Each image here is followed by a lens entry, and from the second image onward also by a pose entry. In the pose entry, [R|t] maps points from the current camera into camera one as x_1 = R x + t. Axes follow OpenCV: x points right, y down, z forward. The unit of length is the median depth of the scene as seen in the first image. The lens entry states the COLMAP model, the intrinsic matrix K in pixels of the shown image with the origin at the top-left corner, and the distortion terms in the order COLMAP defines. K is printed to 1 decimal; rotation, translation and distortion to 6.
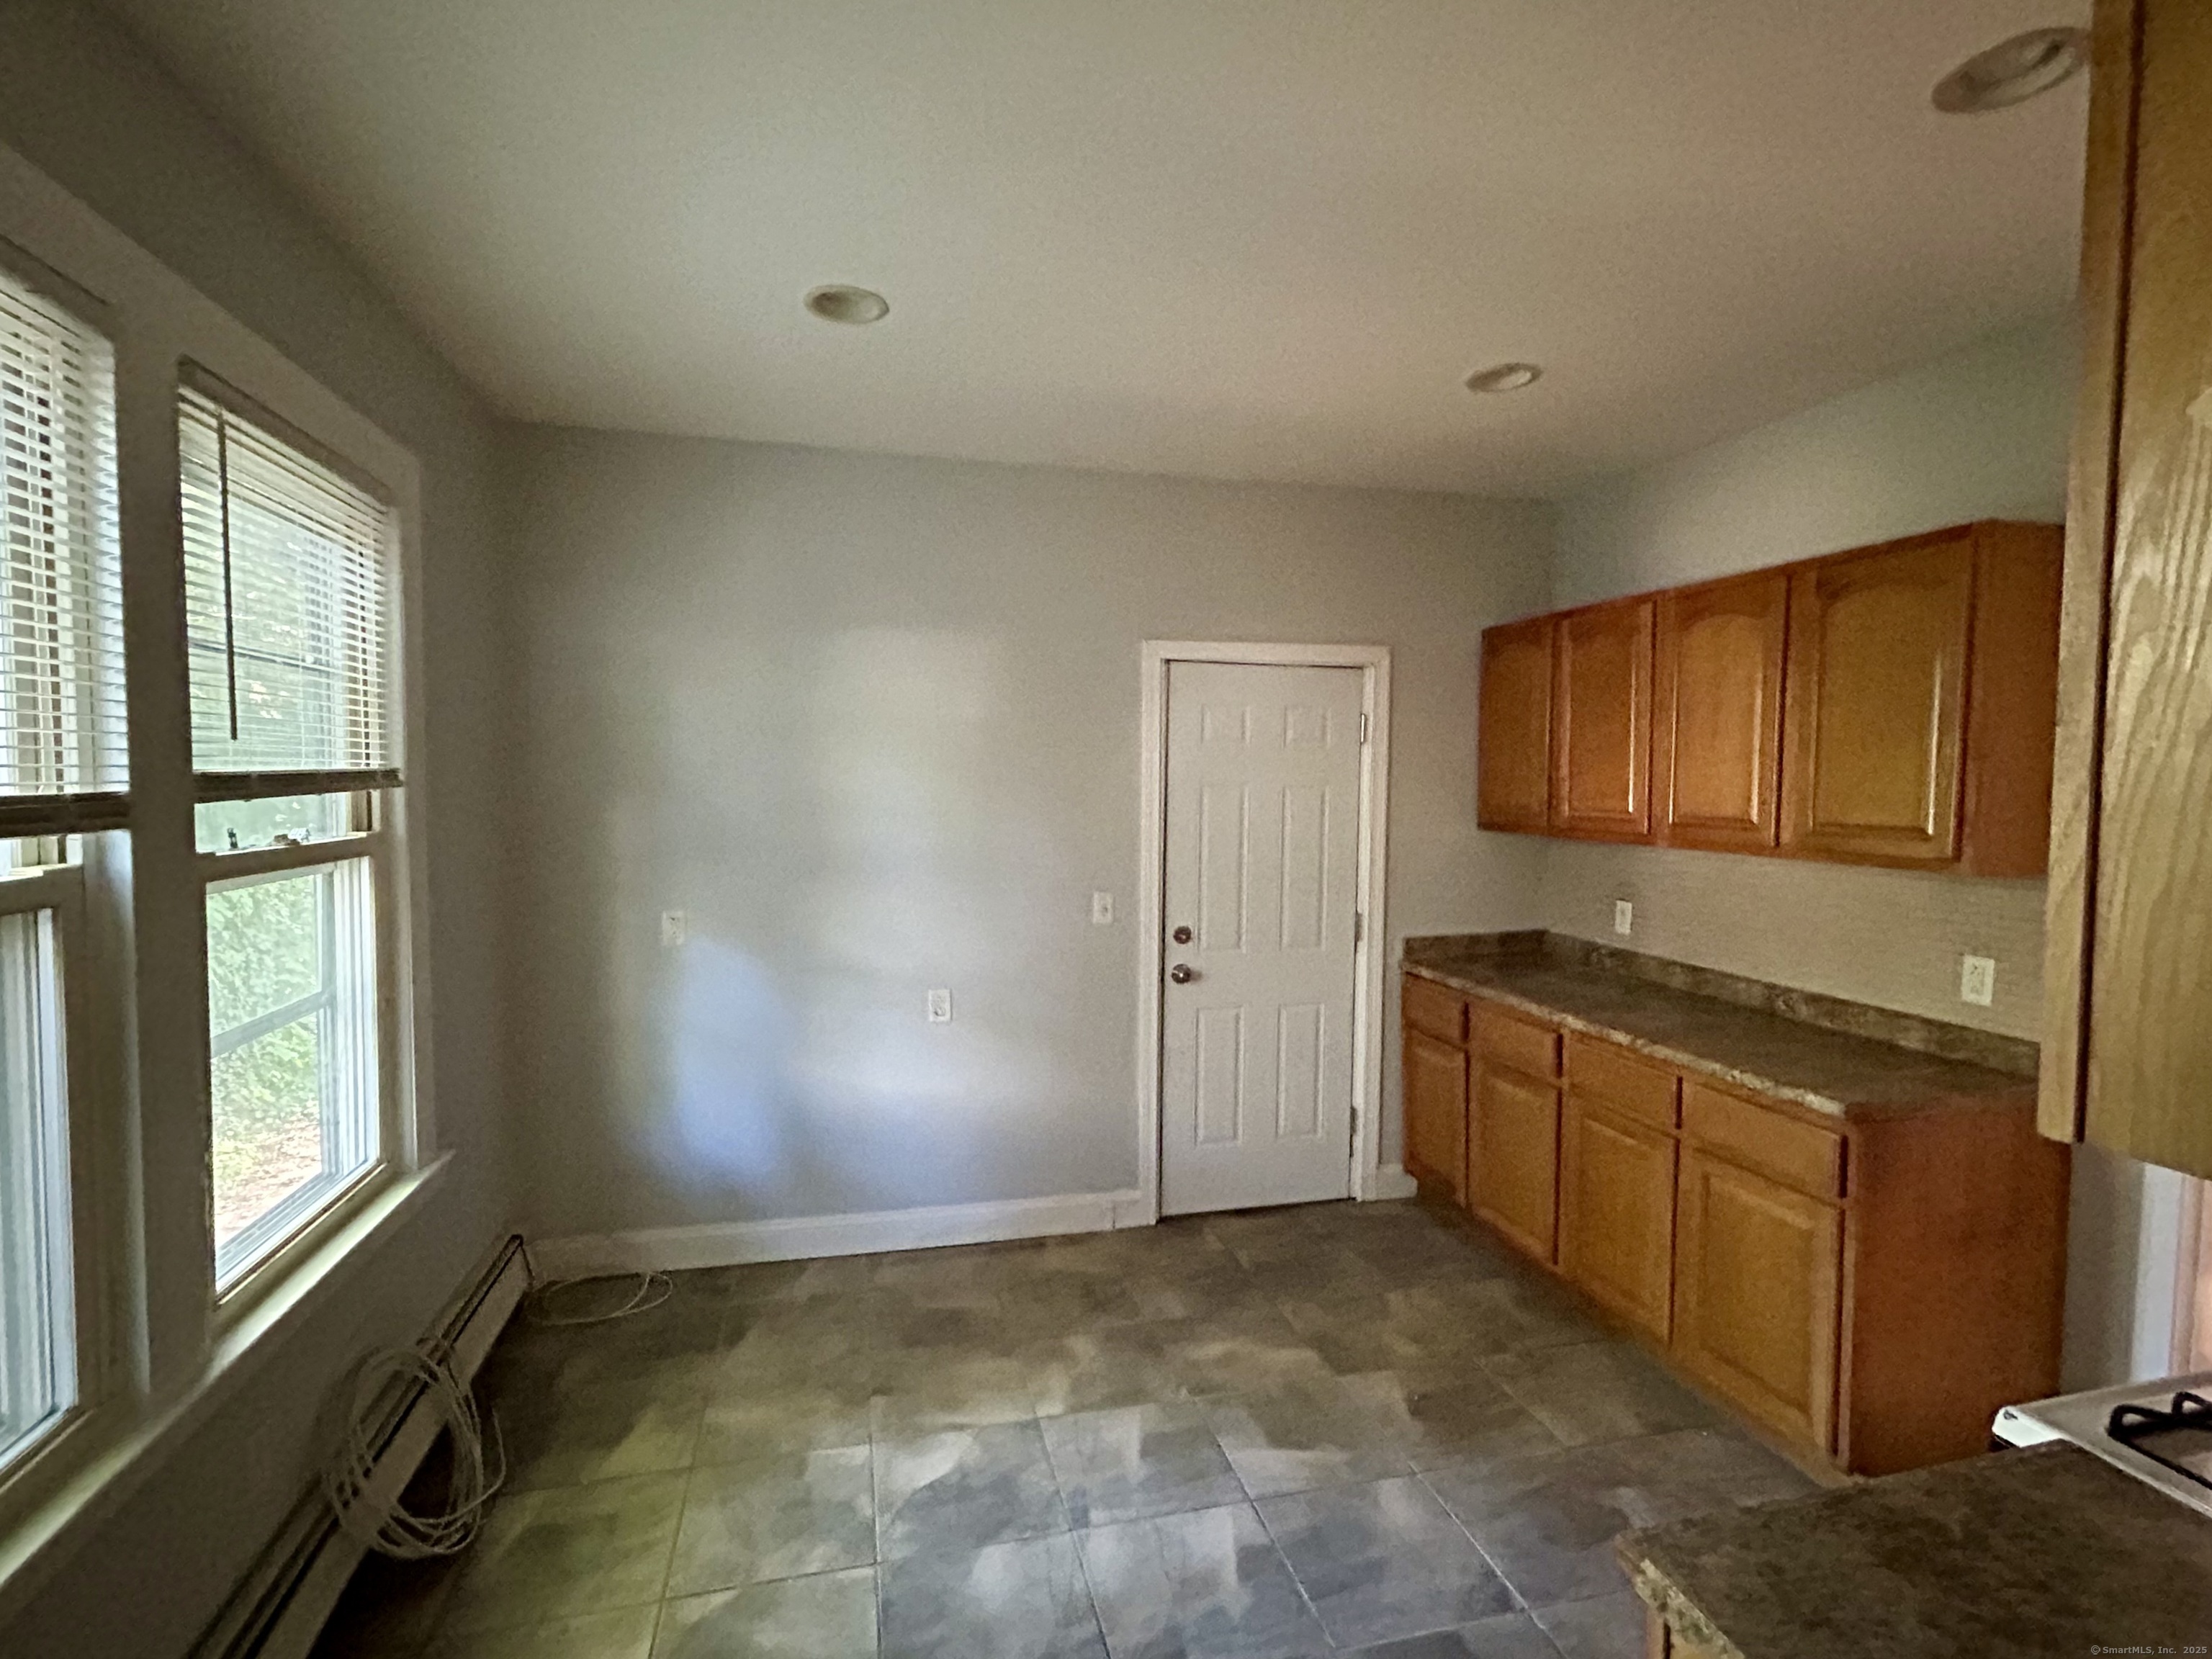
lens RADIAL K [[1081.0, 0, 1106.0], [0, 1081.0, 829.5], [0, 0, 1]] dist [0.000186, -0.000092]
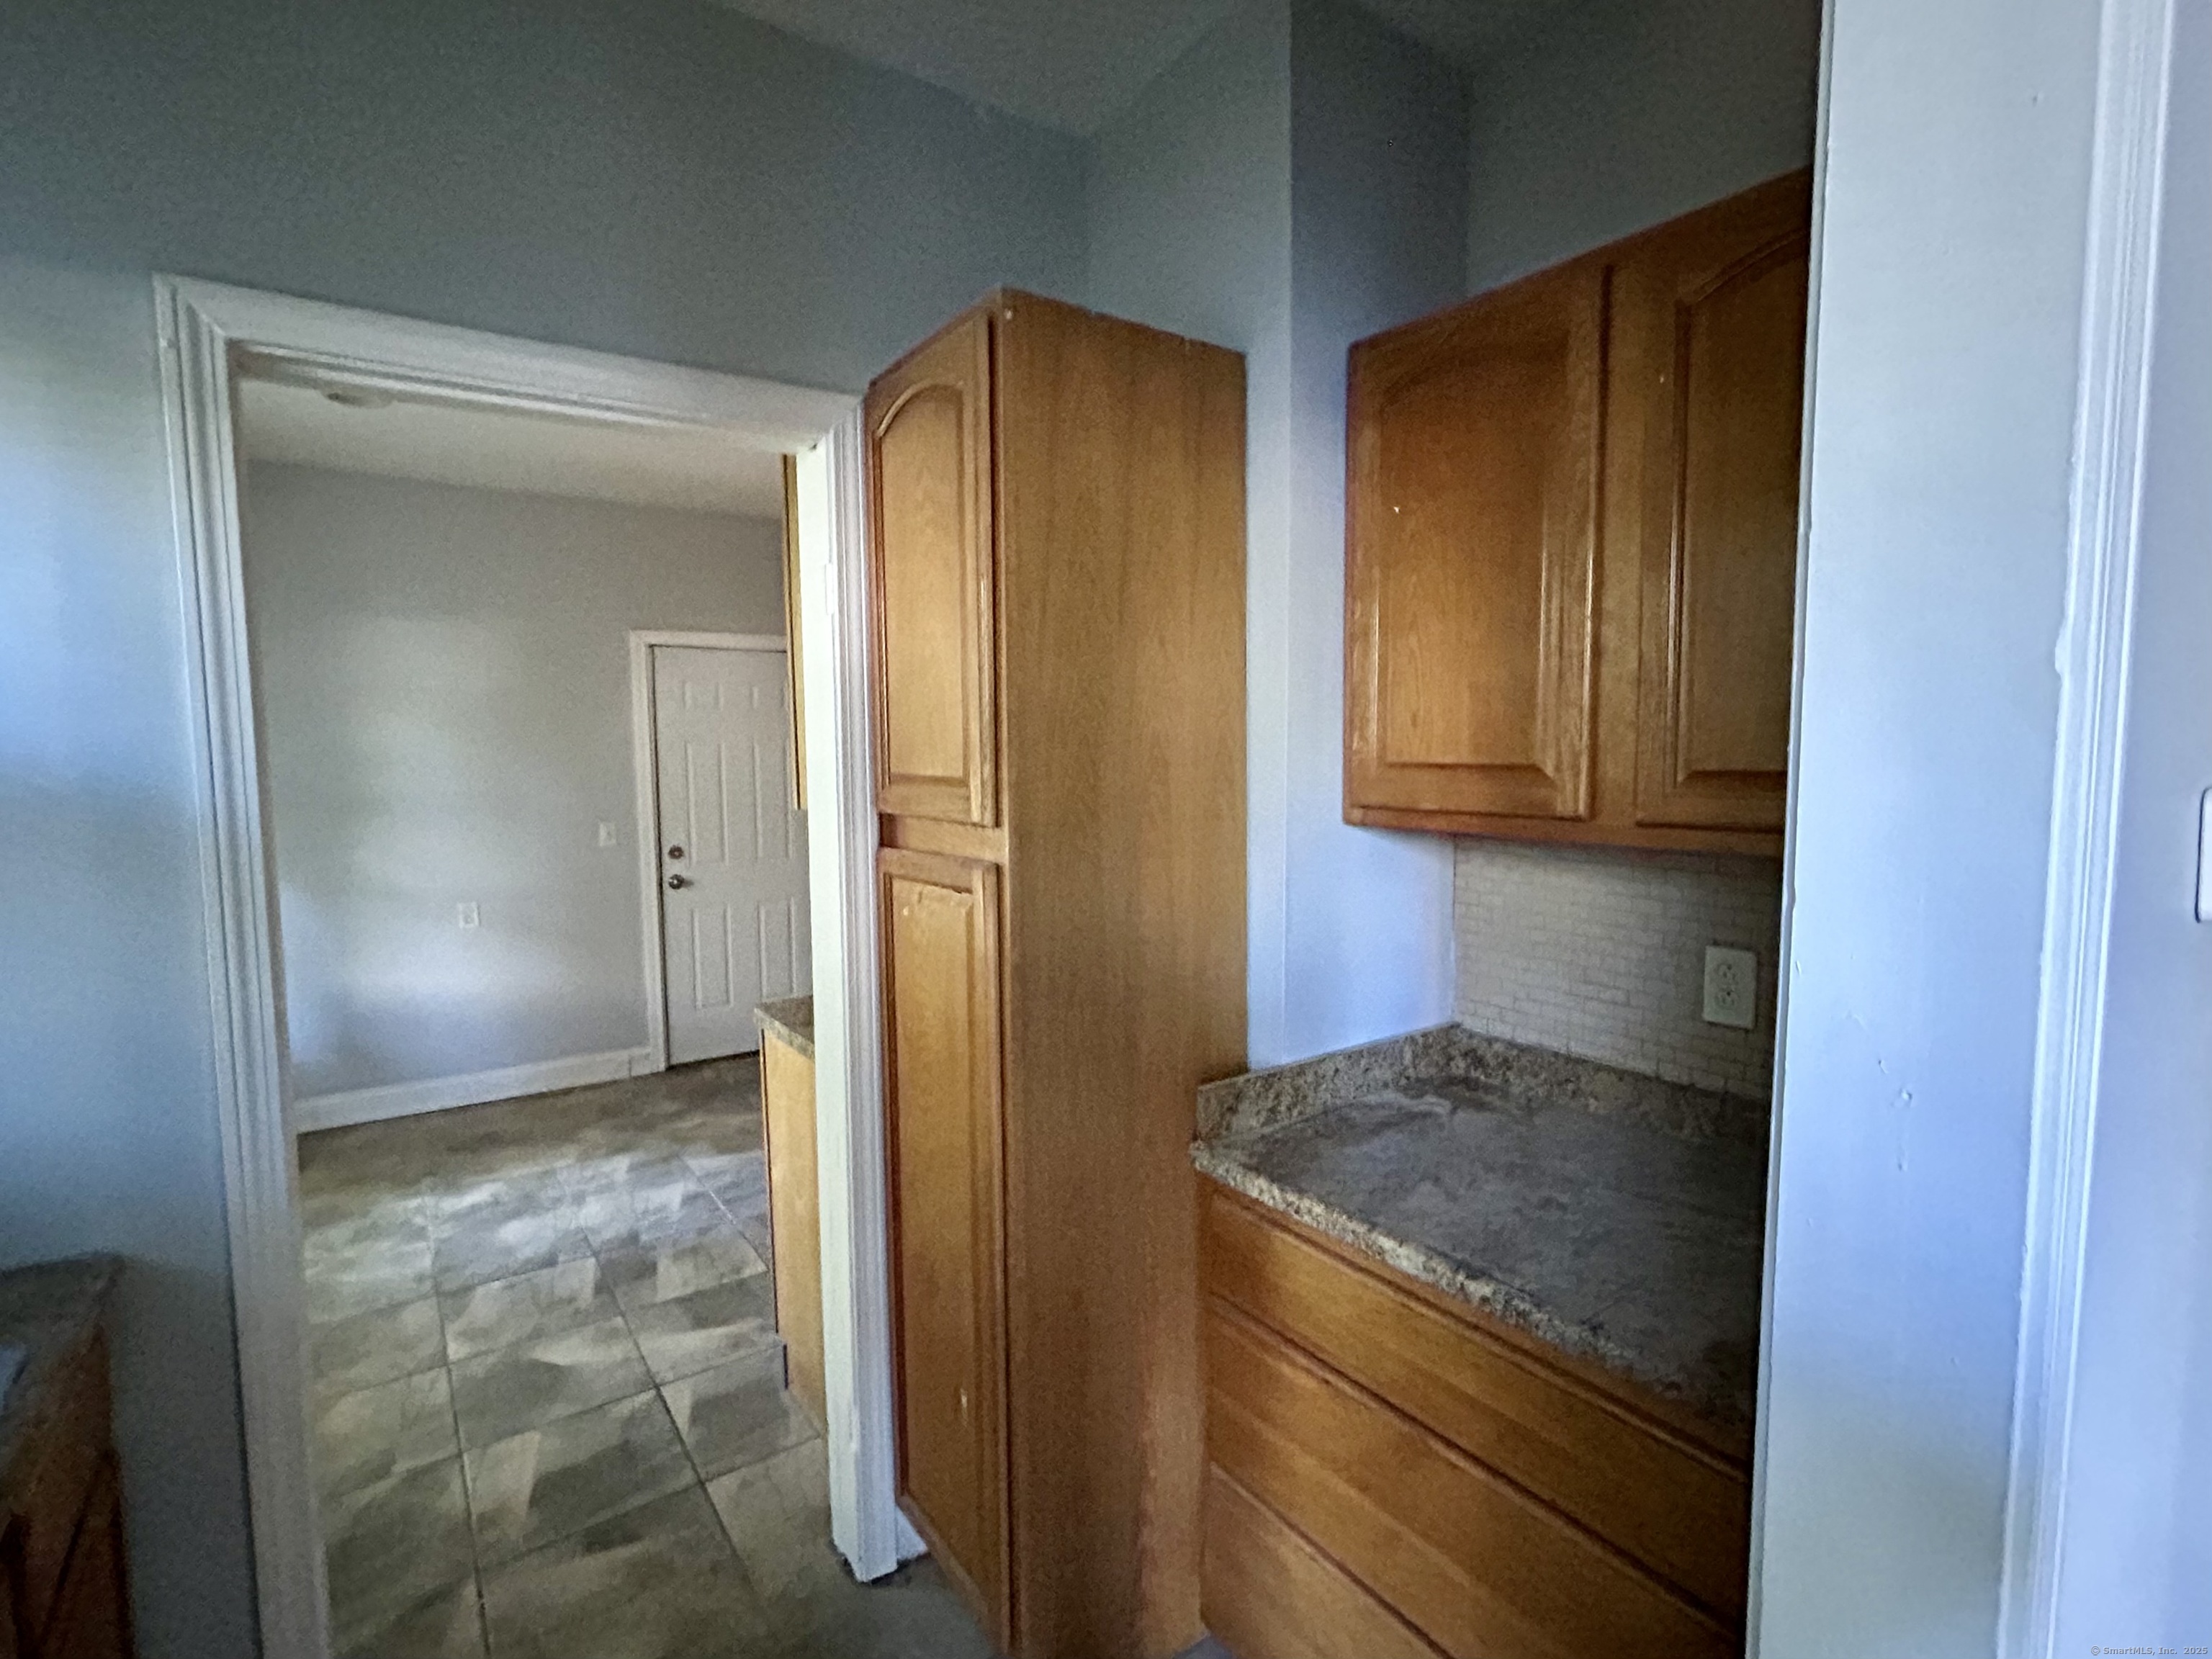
lens RADIAL K [[1081.0, 0, 1106.0], [0, 1081.0, 829.5], [0, 0, 1]] dist [0.000186, -0.000092]
pose [[0.933277, -0.044254, 0.356420, 0.117406], [0.034059, 0.998813, 0.034830, 0.052089], [-0.357538, -0.020367, 0.933676, -0.551909]]
